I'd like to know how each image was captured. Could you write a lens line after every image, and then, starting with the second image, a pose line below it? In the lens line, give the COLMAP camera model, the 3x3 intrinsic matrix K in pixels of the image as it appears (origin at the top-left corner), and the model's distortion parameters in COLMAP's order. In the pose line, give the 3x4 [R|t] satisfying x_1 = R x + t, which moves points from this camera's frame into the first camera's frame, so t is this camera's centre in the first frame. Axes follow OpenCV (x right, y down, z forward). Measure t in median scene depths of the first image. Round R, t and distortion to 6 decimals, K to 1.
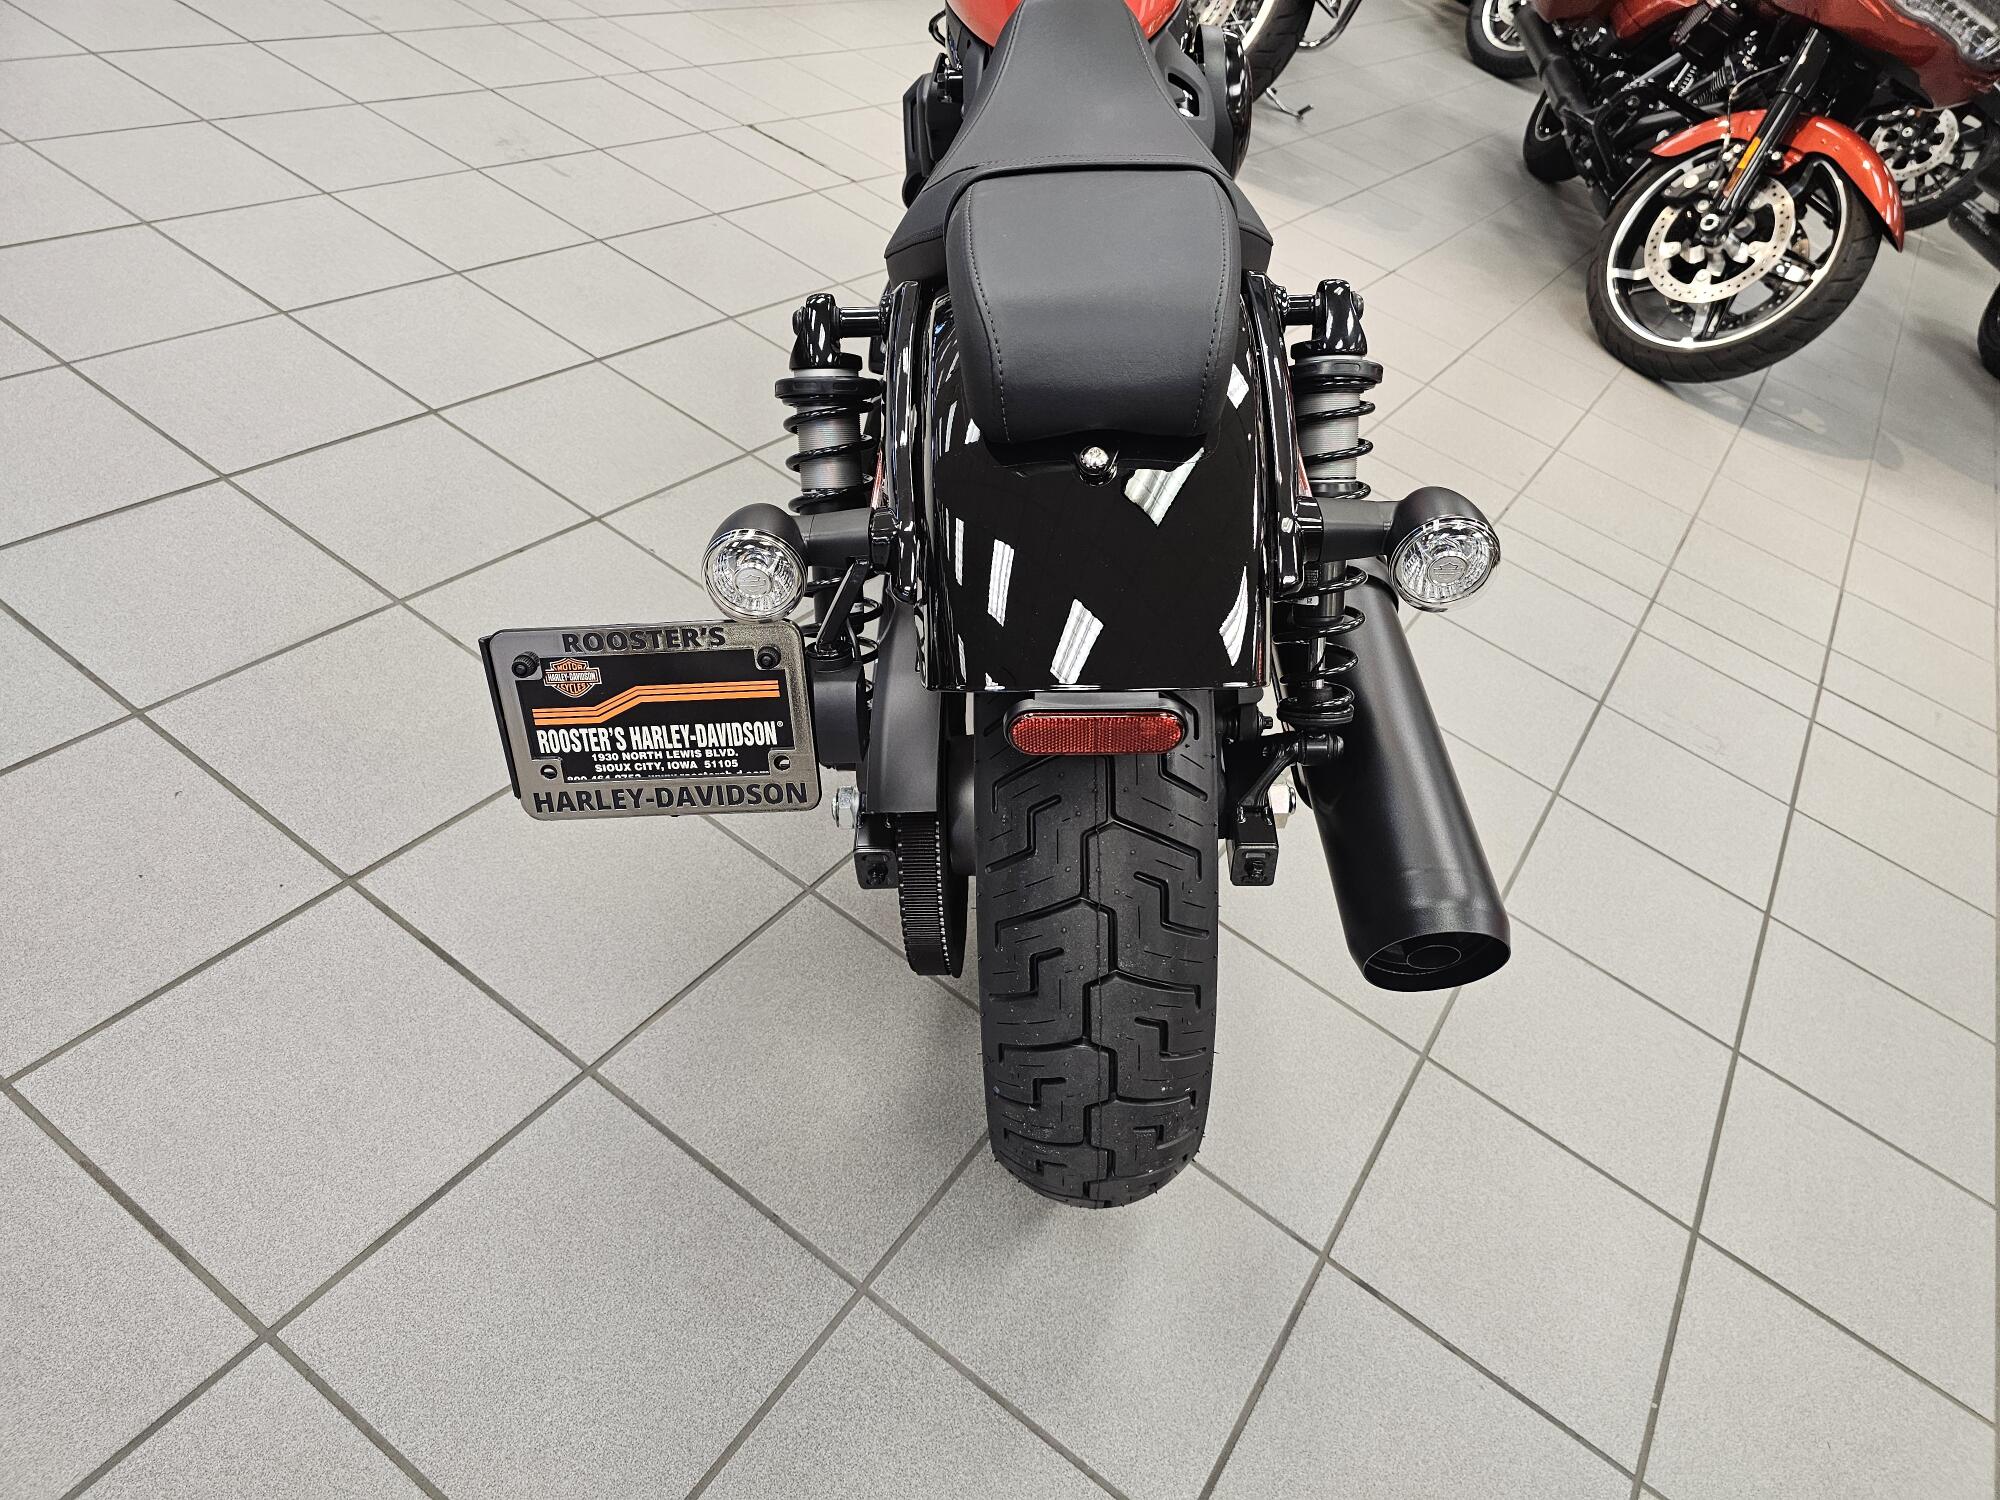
lens RADIAL K [[1364.3, 0, 1008.0], [0, 1364.3, 765.9], [0, 0, 1]] dist [0.044303, -0.039474]
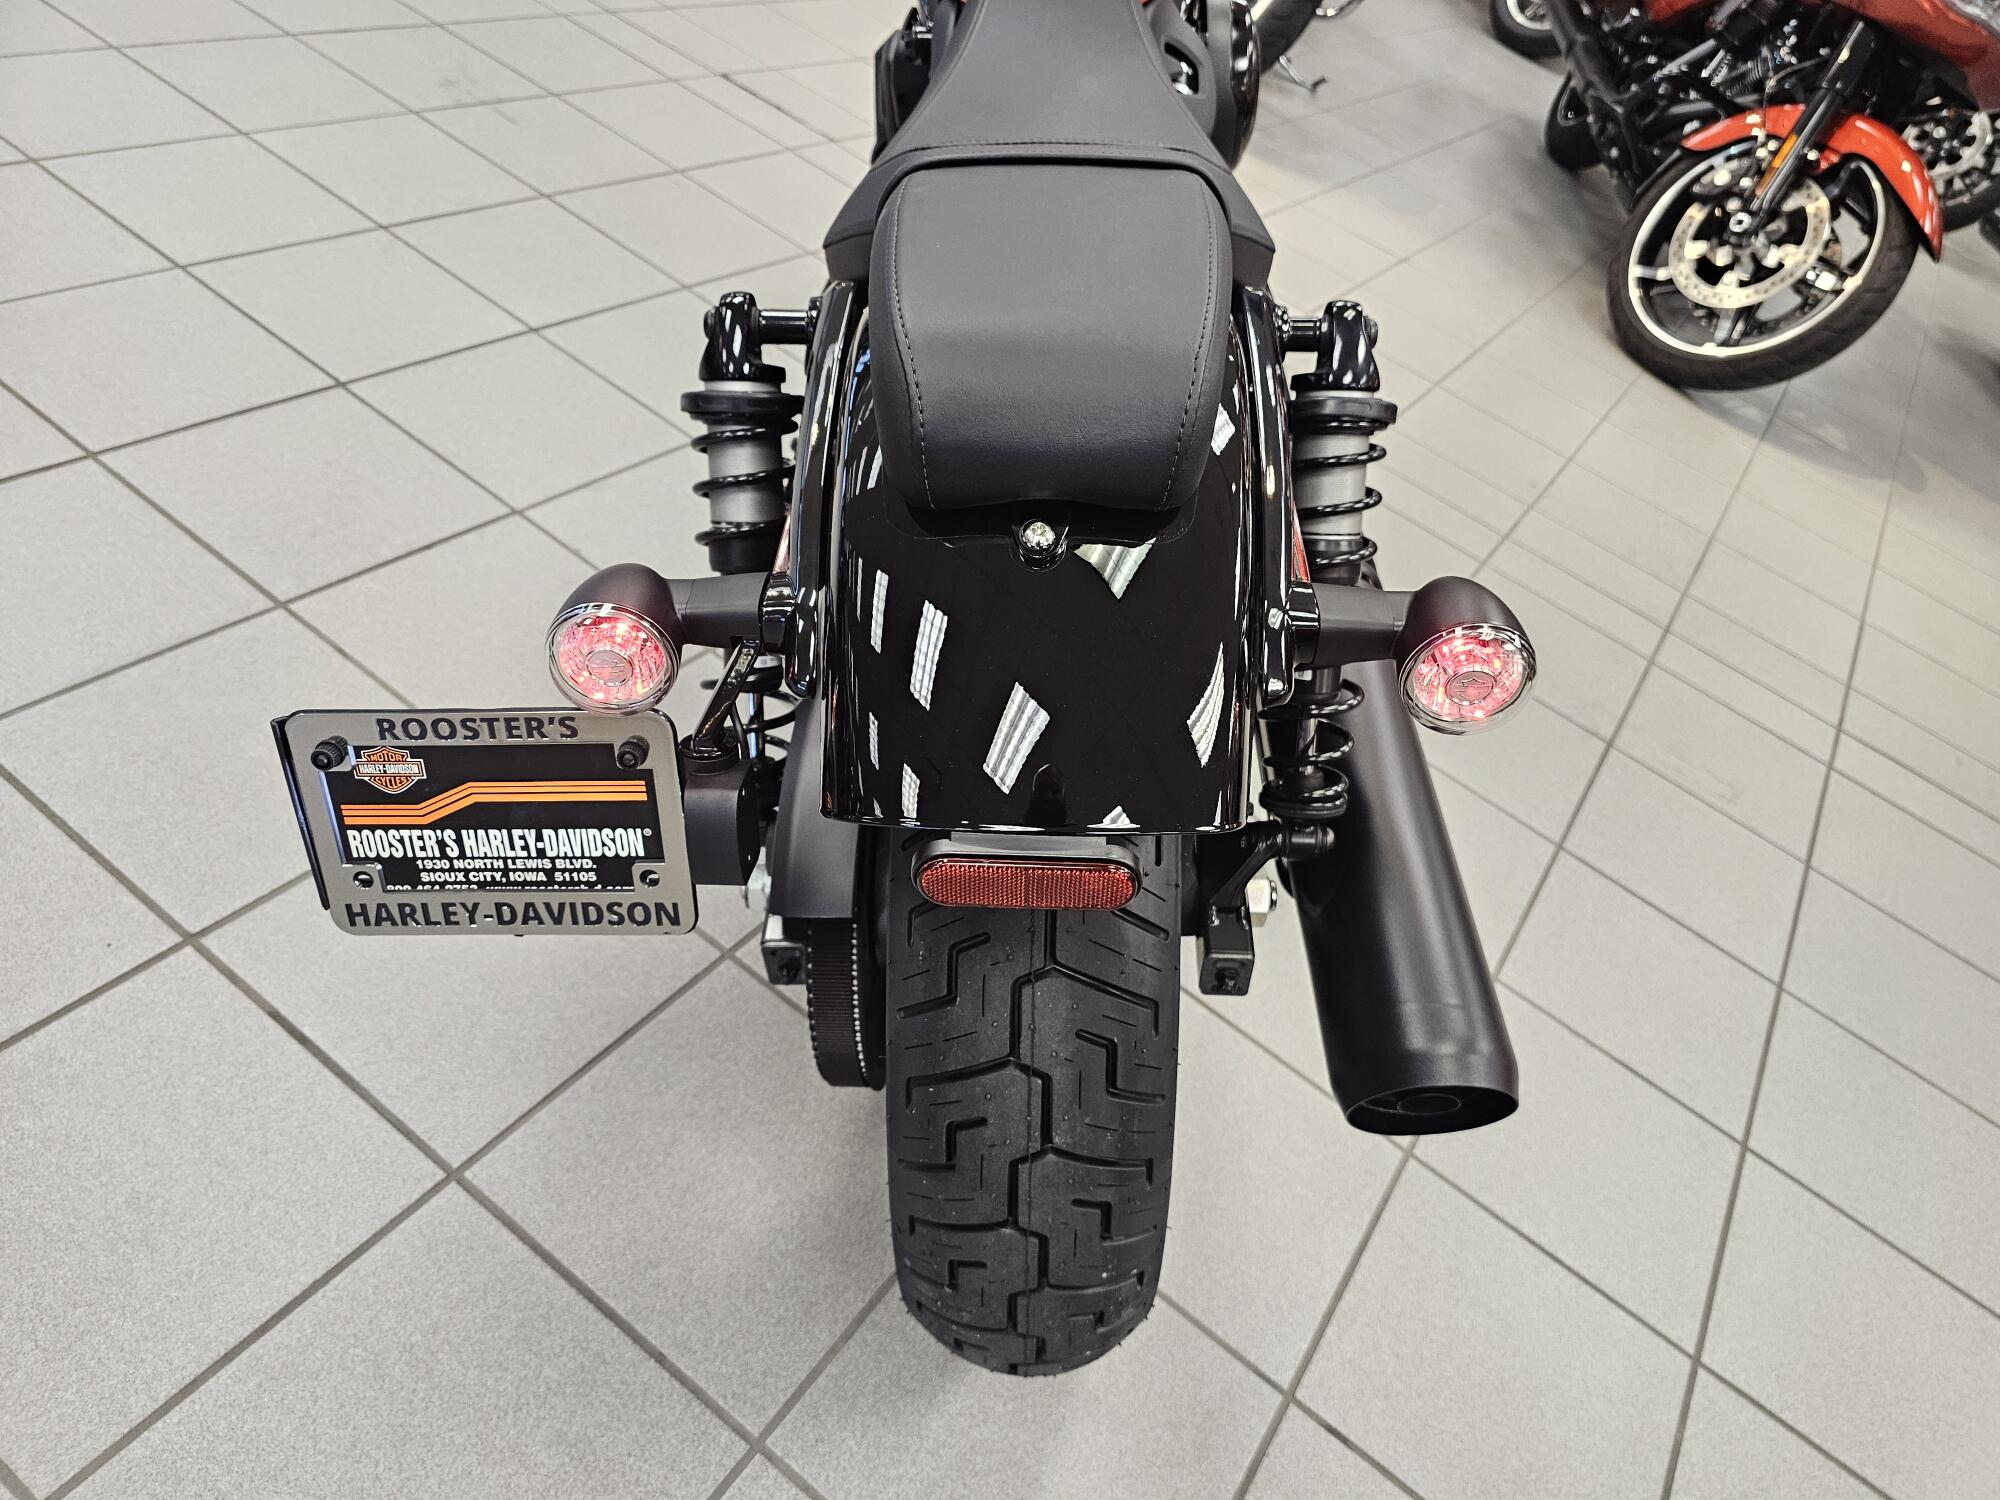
lens RADIAL K [[1375.5, 0, 1019.9], [0, 1375.5, 767.5], [0, 0, 1]] dist [0.029081, -0.027074]
pose [[0.999249, 0.034463, 0.017695, 0.028761], [-0.034900, 0.999078, 0.025020, -0.072126], [-0.016817, -0.025619, 0.999530, 0.129278]]
